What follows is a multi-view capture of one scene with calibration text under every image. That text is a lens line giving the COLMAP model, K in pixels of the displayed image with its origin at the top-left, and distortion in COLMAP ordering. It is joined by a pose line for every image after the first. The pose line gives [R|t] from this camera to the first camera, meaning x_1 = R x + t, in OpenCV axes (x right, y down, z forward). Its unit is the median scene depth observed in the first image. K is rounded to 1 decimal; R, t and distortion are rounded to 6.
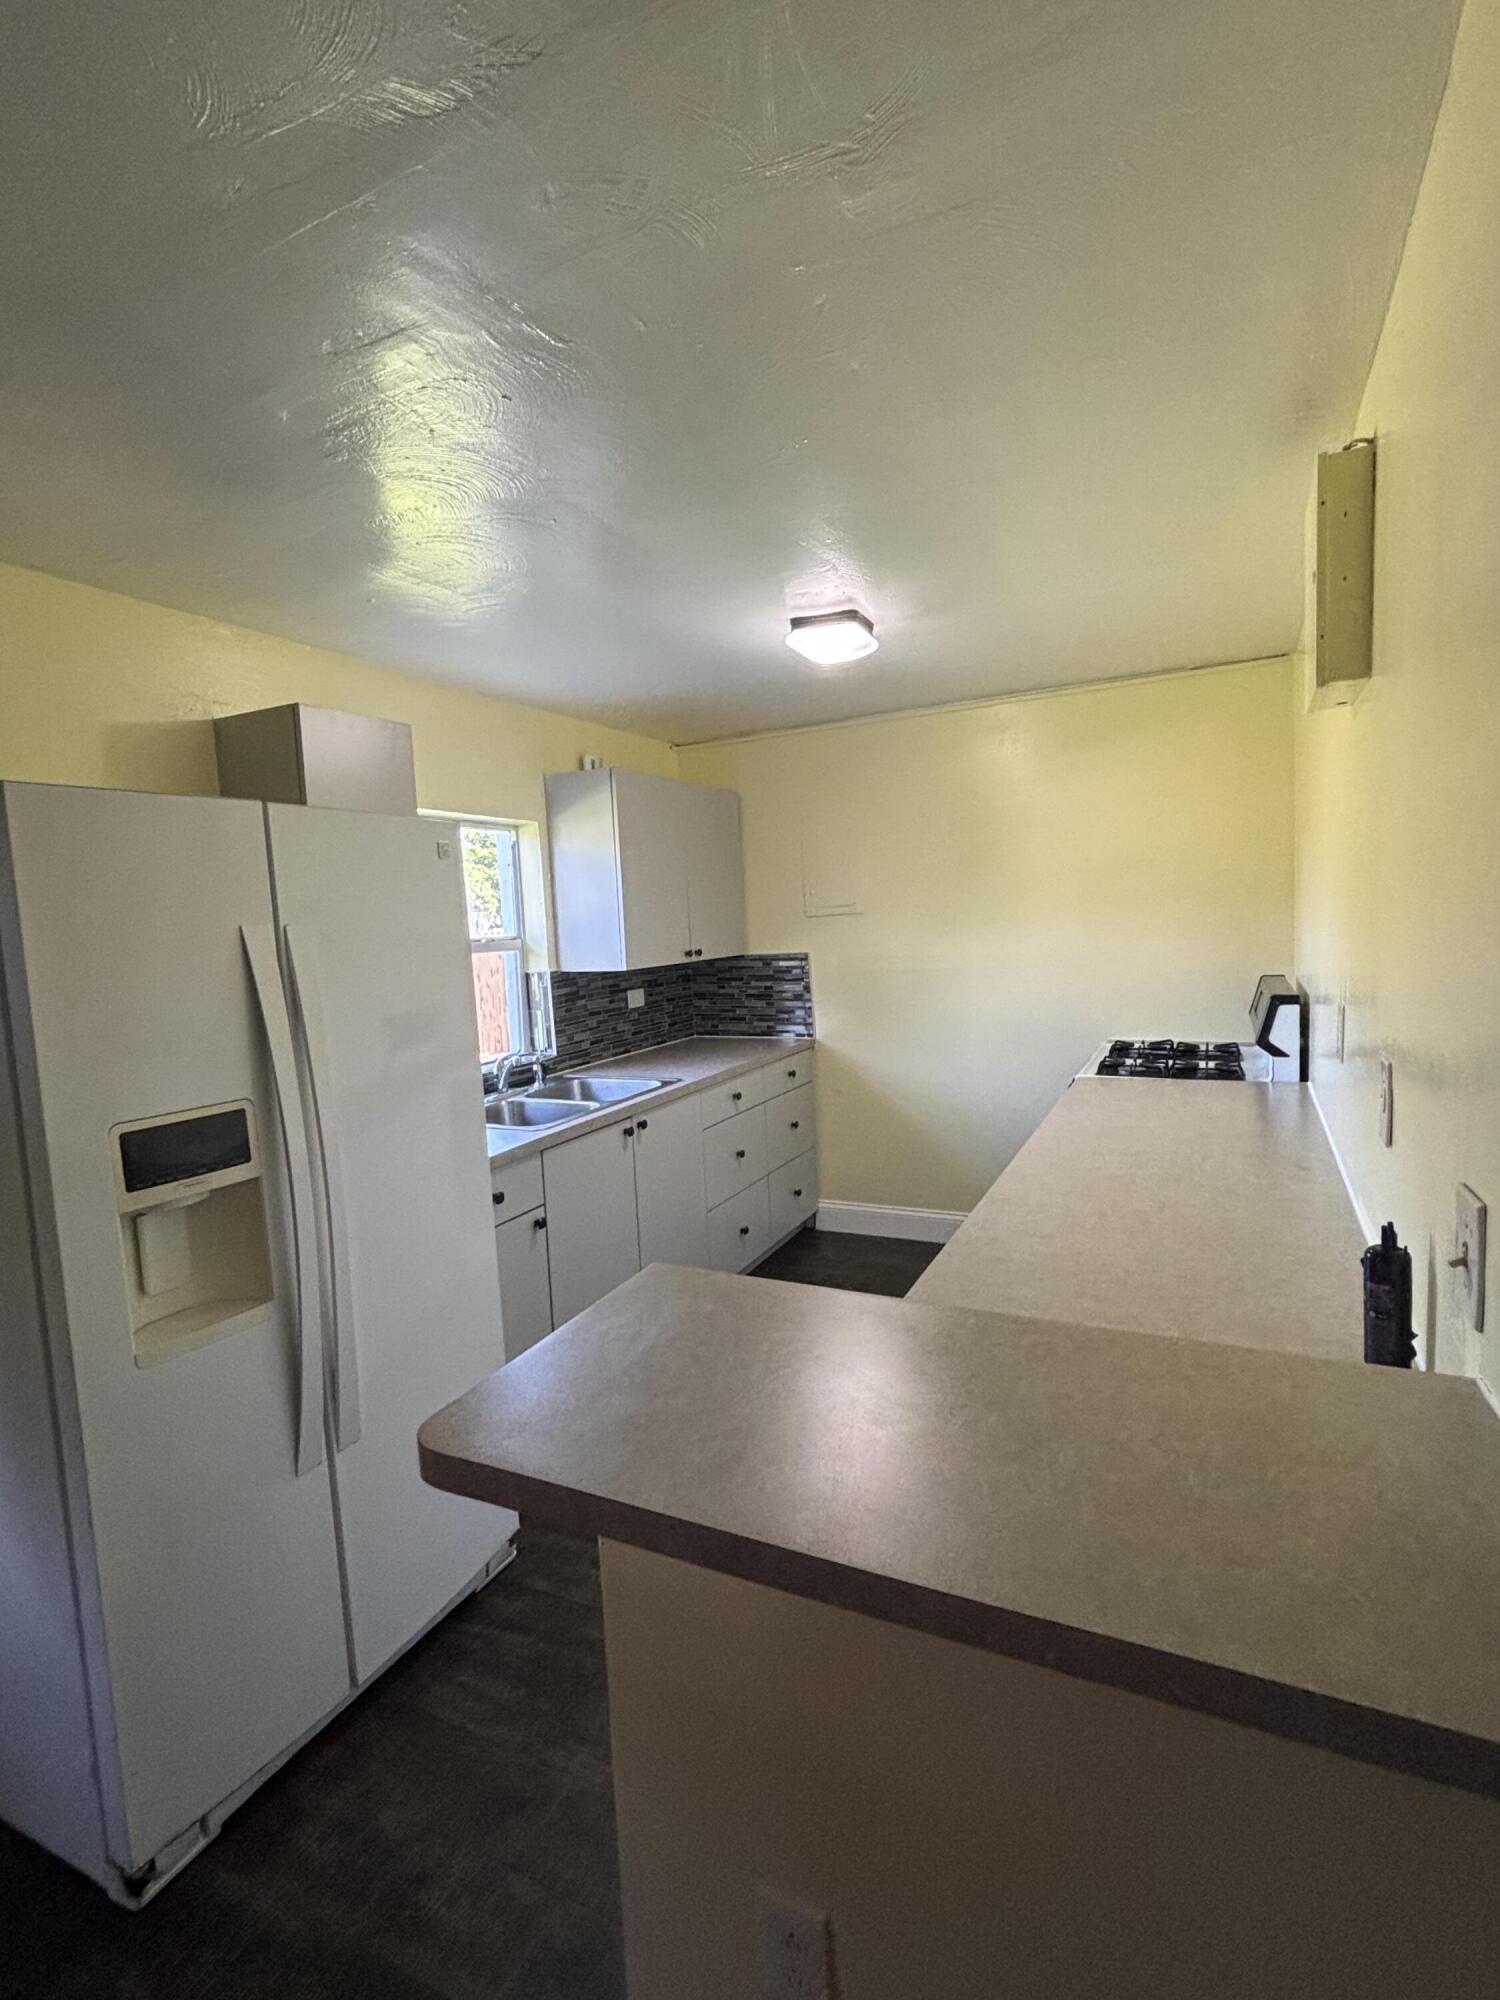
lens RADIAL K [[996.6, 0, 749.7], [0, 996.6, 1006.0], [0, 0, 1]] dist [0.006329, 0.000397]
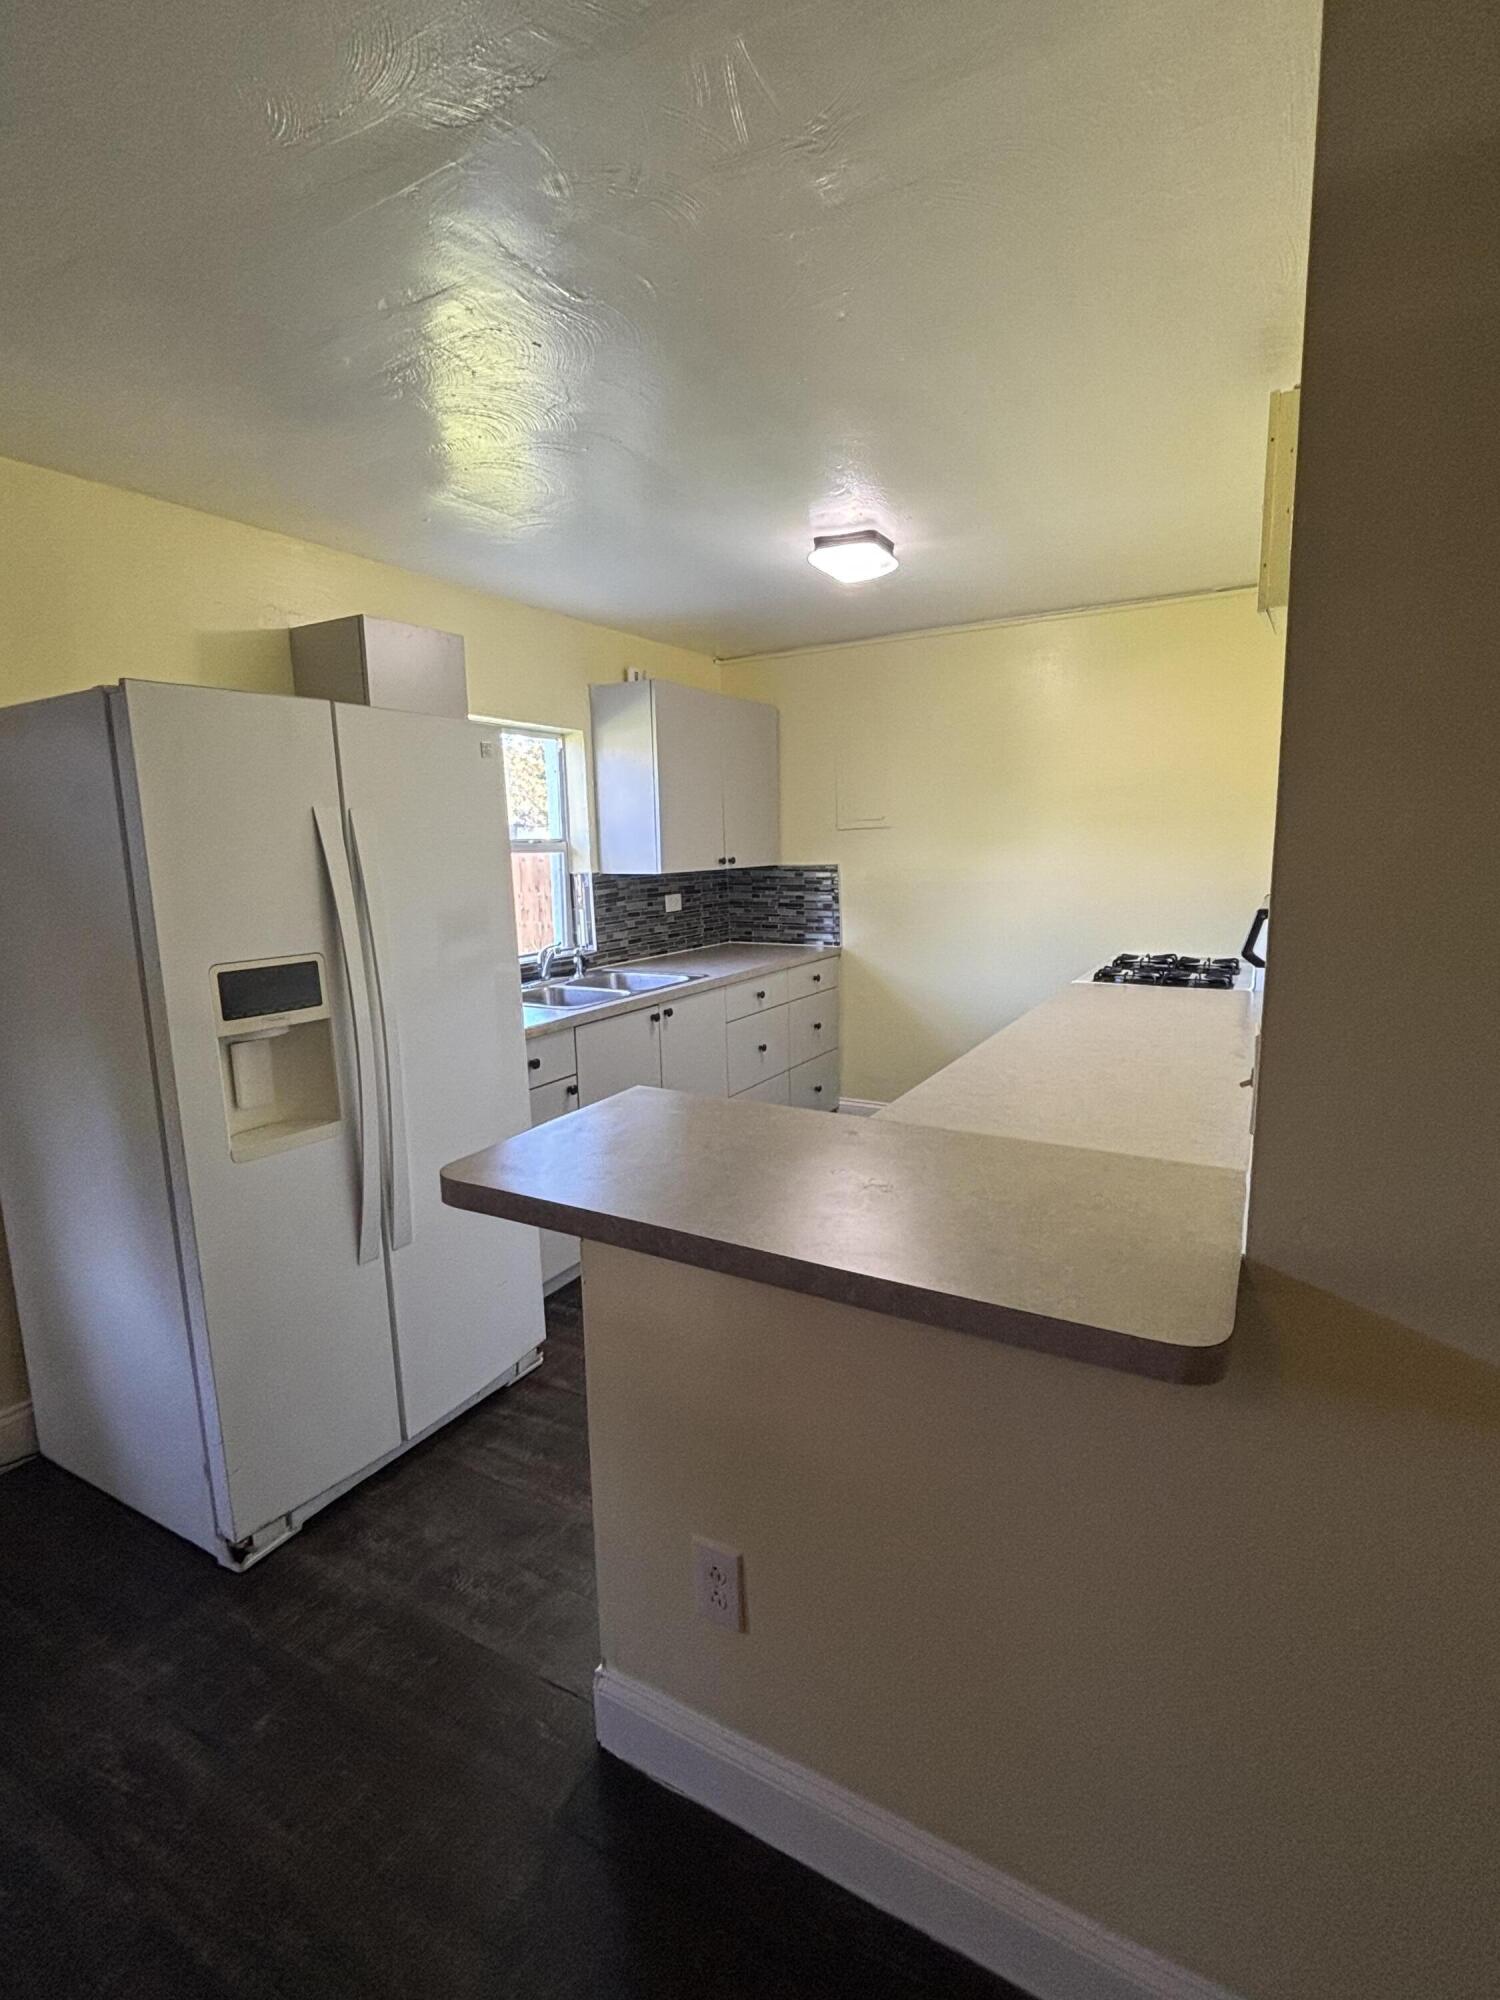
lens RADIAL K [[996.6, 0, 745.1], [0, 996.6, 1010.1], [0, 0, 1]] dist [0.006329, 0.000397]
pose [[0.997321, 0.036793, -0.063221, 0.046447], [-0.031640, 0.996240, 0.080657, 0.025034], [0.065951, -0.078440, 0.994735, -0.088888]]
